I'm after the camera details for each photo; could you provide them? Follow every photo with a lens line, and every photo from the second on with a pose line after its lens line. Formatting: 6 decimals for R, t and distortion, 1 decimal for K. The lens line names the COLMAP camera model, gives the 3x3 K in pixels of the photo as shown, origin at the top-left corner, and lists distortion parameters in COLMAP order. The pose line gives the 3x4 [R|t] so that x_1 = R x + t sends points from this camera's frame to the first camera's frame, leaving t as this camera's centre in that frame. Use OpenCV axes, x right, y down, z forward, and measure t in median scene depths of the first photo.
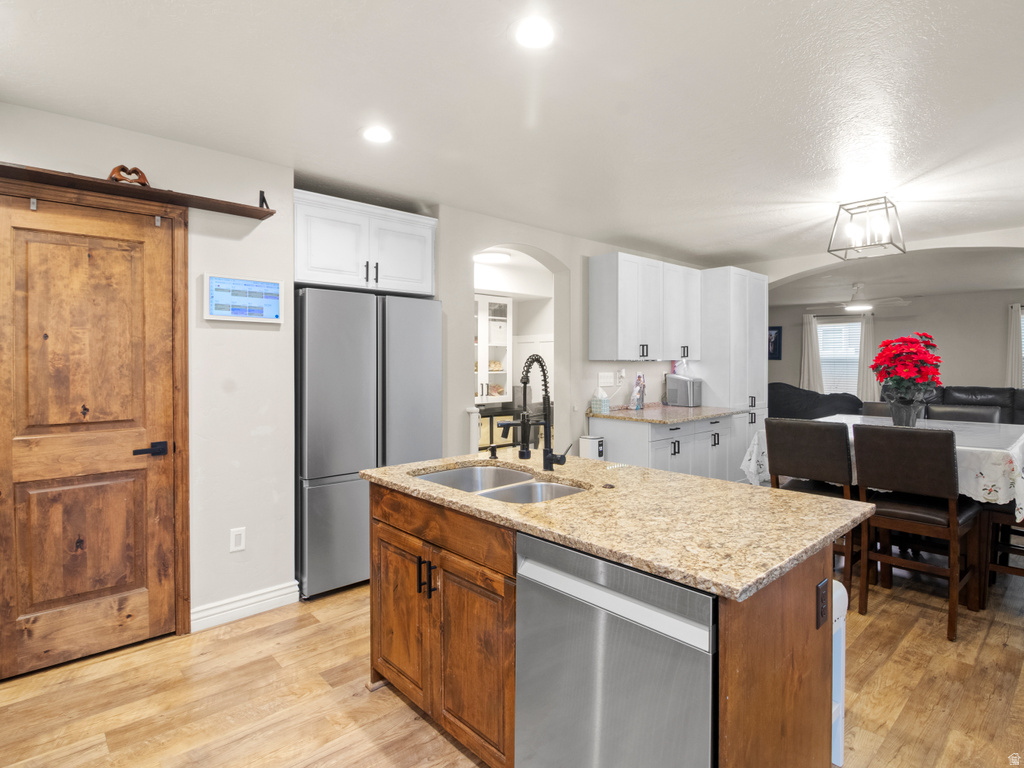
lens RADIAL K [[544.6, 0, 527.4], [0, 544.6, 368.7], [0, 0, 1]] dist [-0.002013, 0.000128]
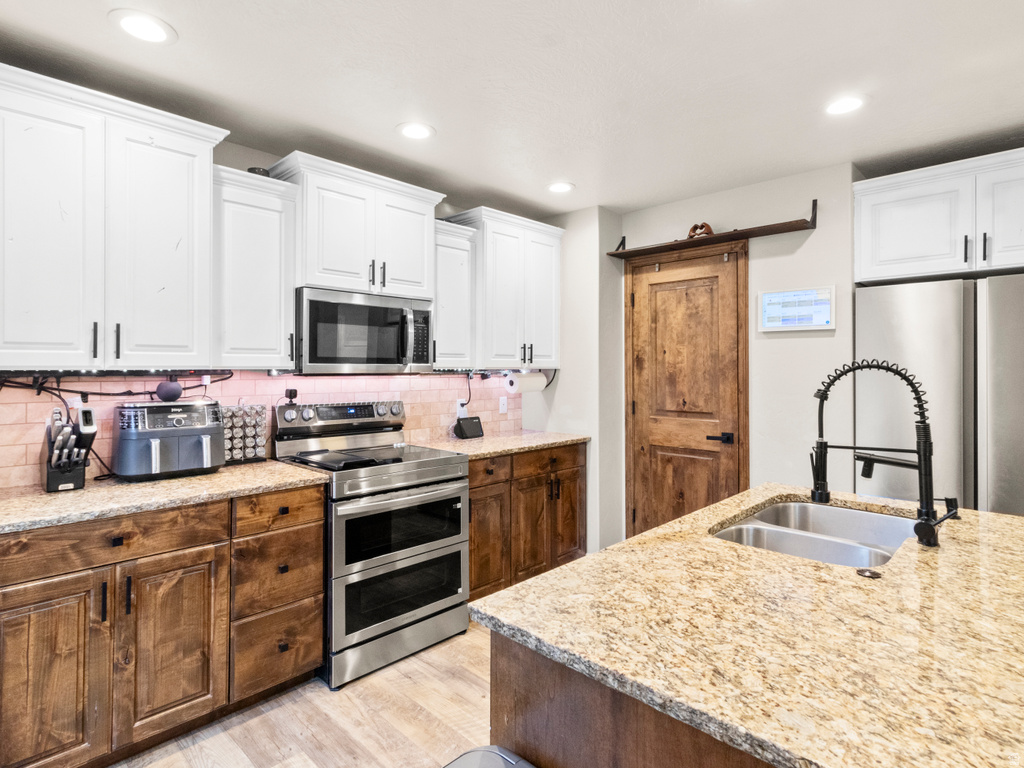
lens RADIAL K [[544.6, 0, 485.9], [0, 544.6, 364.2], [0, 0, 1]] dist [-0.002013, 0.000128]
pose [[0.026040, -0.007241, -0.999635, 0.596694], [-0.012974, 0.999887, -0.007581, -0.006933], [0.999577, 0.013166, 0.025943, 0.437817]]
